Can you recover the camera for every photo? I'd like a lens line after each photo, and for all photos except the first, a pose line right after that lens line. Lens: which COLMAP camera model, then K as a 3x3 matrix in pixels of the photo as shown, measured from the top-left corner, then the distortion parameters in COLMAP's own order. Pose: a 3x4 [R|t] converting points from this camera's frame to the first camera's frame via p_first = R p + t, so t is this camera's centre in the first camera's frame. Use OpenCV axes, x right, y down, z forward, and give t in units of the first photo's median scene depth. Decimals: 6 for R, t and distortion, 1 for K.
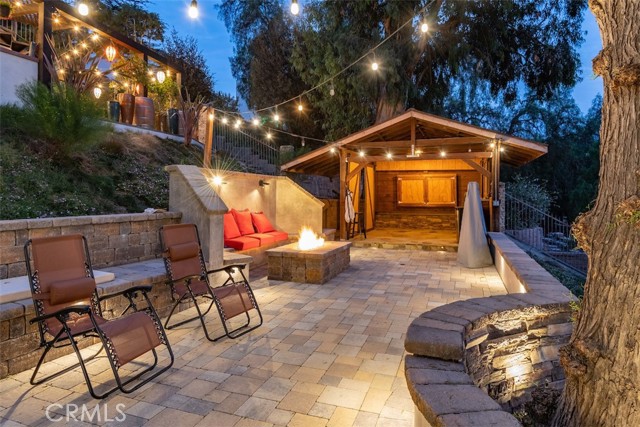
lens RADIAL K [[384.2, 0, 311.0], [0, 384.2, 189.1], [0, 0, 1]] dist [0.003300, 0.000758]
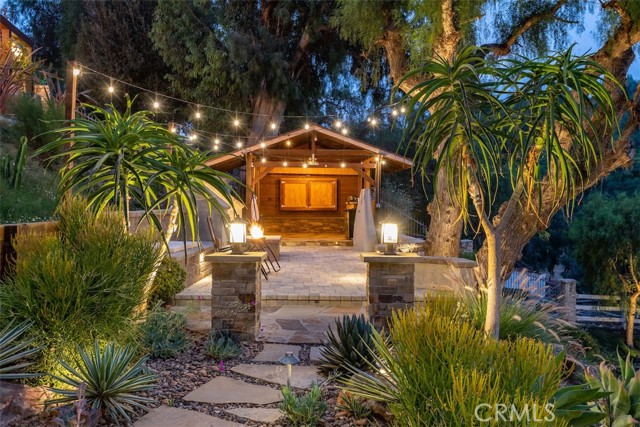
lens RADIAL K [[646.4, 0, 320.2], [0, 646.4, 213.1], [0, 0, 1]] dist [0.000113, 0.000000]
pose [[0.912386, -0.000097, 0.409331, -0.365786], [-0.014167, 0.999393, 0.031815, -0.001458], [-0.409085, -0.034827, 0.911831, -0.554855]]
